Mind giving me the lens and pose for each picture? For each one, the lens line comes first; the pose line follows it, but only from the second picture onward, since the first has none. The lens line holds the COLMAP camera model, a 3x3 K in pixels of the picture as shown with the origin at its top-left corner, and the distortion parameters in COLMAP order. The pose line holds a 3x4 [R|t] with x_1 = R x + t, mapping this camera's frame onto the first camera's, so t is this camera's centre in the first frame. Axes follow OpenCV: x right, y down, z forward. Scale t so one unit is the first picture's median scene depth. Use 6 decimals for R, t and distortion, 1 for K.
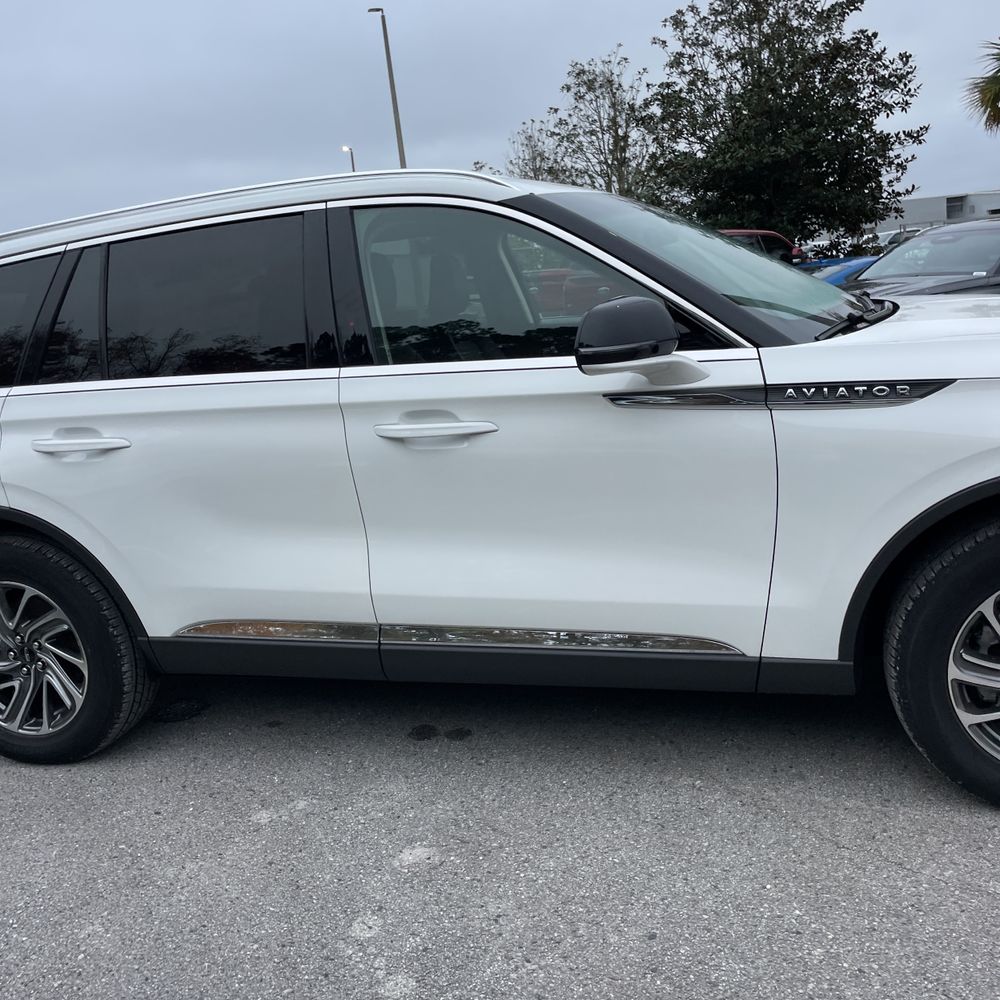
lens RADIAL K [[986.4, 0, 508.4], [0, 986.4, 493.8], [0, 0, 1]] dist [0.085064, -0.111422]
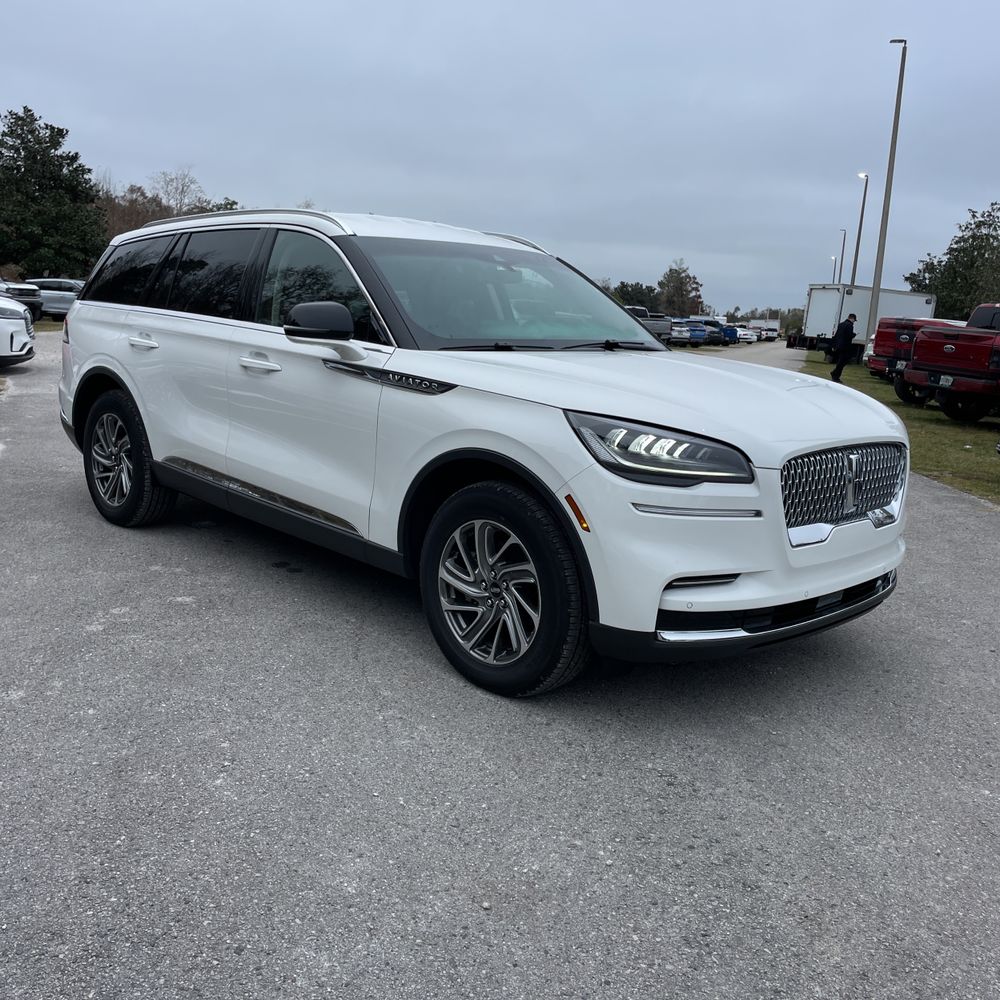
lens RADIAL K [[974.7, 0, 500.0], [0, 974.7, 500.0], [0, 0, 1]] dist [0.090502, -0.119679]
pose [[0.867172, 0.246014, -0.433001, 0.913064], [-0.248149, 0.967292, 0.052610, -0.027369], [0.431781, 0.061827, 0.899857, -0.264988]]
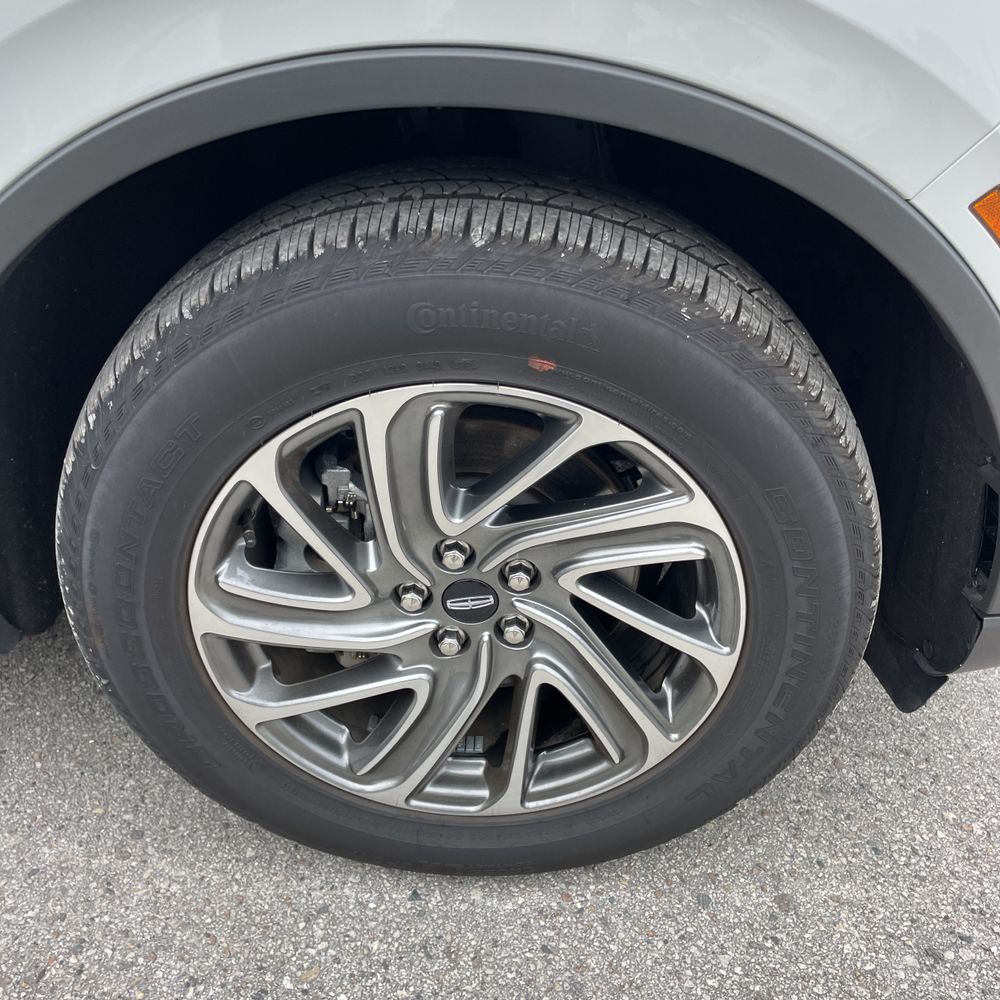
lens RADIAL K [[1021.3, 0, 519.3], [0, 1021.3, 490.9], [0, 0, 1]] dist [0.107549, -0.145806]
pose [[0.958457, -0.056640, 0.279559, 0.358175], [-0.042091, 0.941272, 0.335016, -0.007129], [-0.282116, -0.332865, 0.899784, 0.490388]]
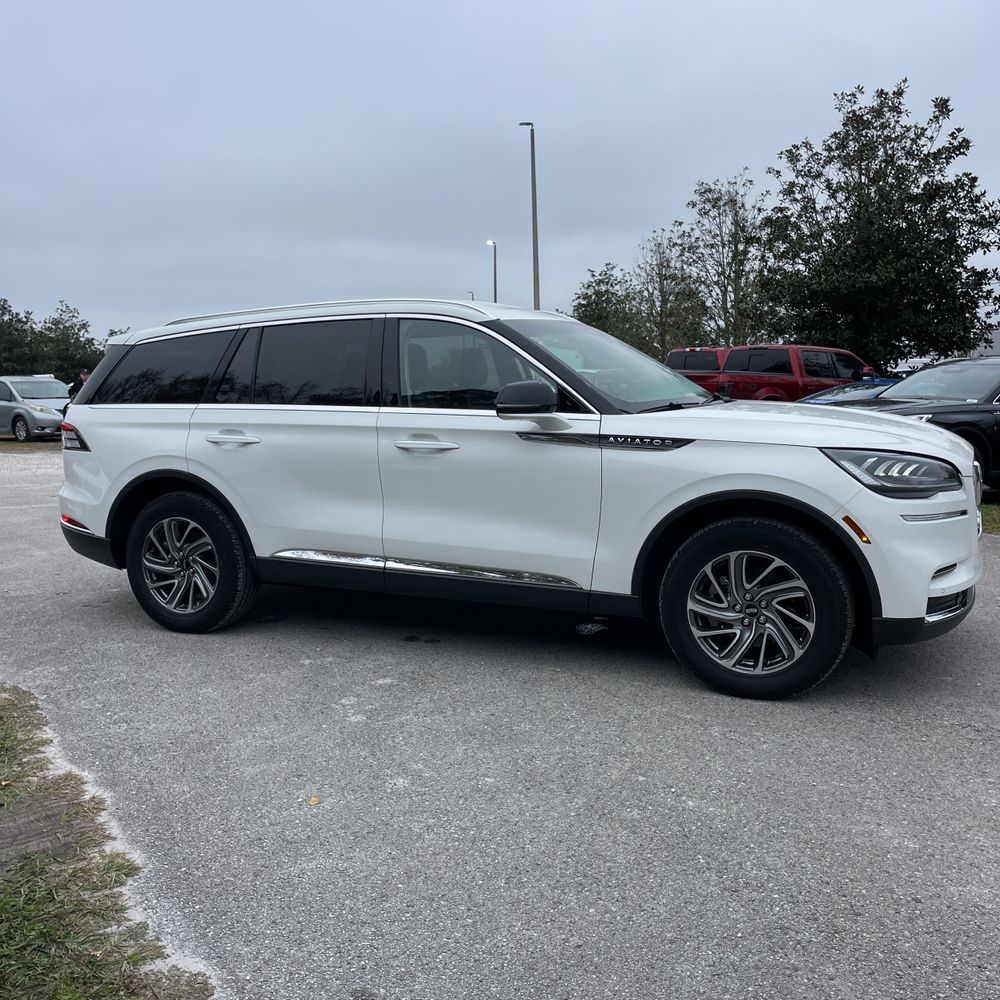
lens RADIAL K [[974.7, 0, 500.0], [0, 974.7, 500.0], [0, 0, 1]] dist [0.090502, -0.119679]
pose [[0.986949, 0.101843, -0.124735, 0.245348], [-0.111487, 0.991086, -0.072929, 0.124517], [0.116195, 0.085884, 0.989506, -0.605719]]
